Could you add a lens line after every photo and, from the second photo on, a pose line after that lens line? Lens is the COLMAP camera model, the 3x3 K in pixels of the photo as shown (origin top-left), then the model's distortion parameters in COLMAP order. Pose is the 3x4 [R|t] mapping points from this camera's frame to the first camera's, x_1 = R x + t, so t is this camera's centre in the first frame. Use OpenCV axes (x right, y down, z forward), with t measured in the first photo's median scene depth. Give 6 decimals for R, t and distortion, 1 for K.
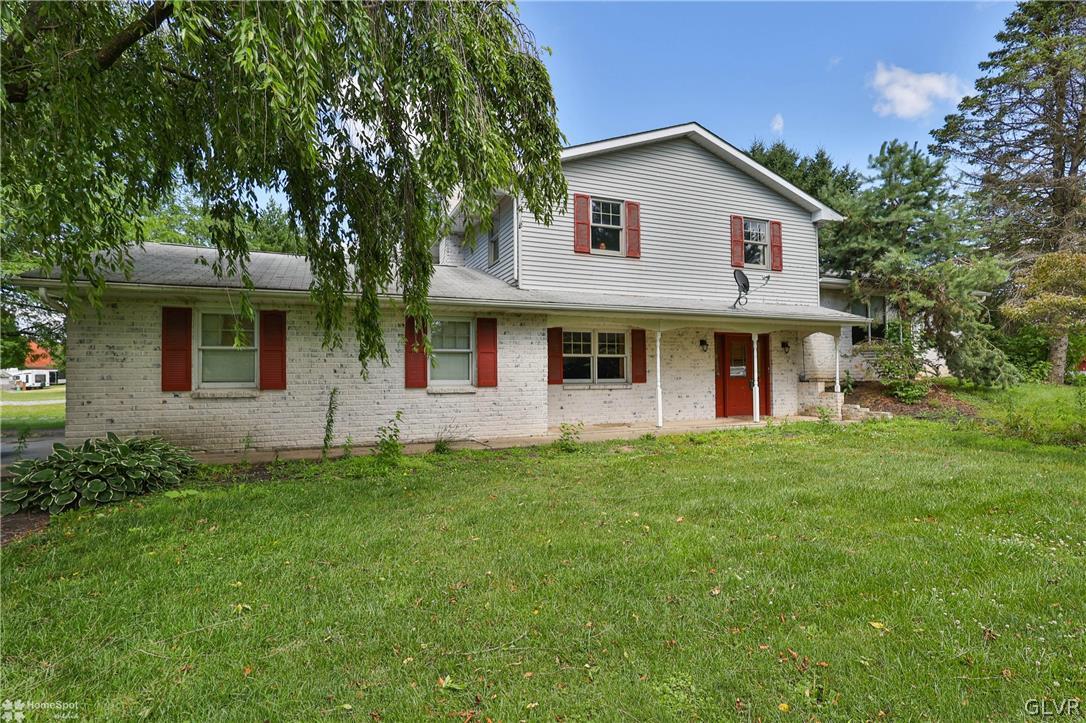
lens RADIAL K [[539.6, 0, 542.8], [0, 539.6, 356.5], [0, 0, 1]] dist [-0.014422, -0.000016]
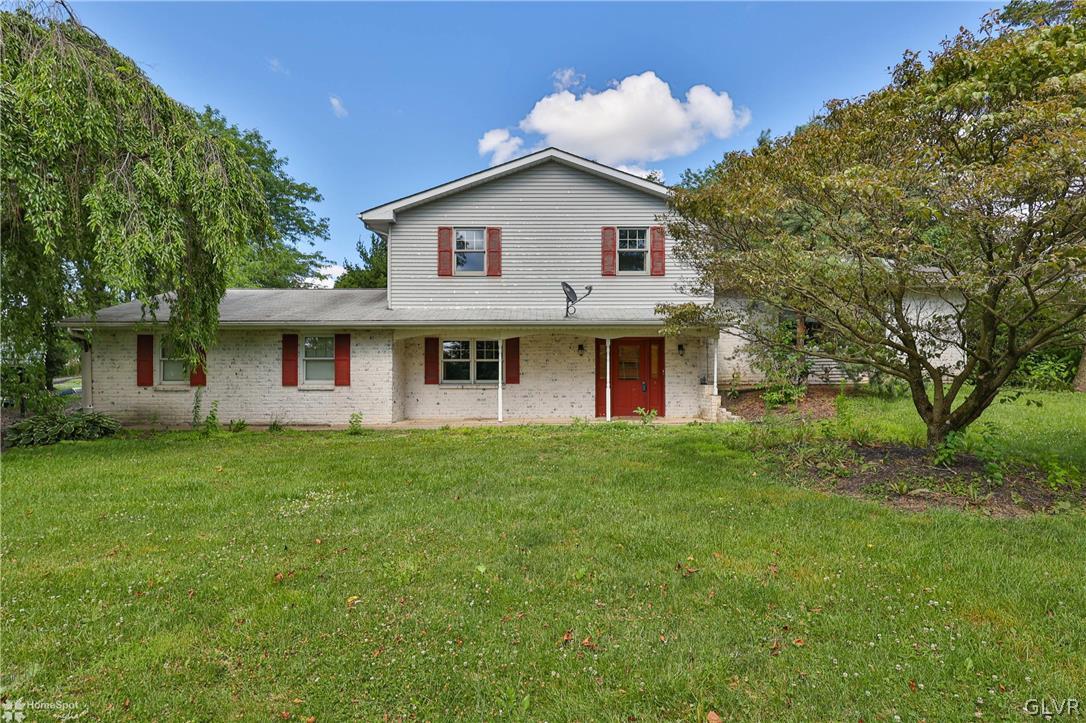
lens RADIAL K [[539.6, 0, 542.9], [0, 539.6, 367.9], [0, 0, 1]] dist [-0.014422, -0.000016]
pose [[0.928234, -0.001150, -0.371996, 0.707510], [0.009868, 0.999719, 0.021533, -0.009533], [0.371867, -0.023659, 0.927985, -0.042094]]
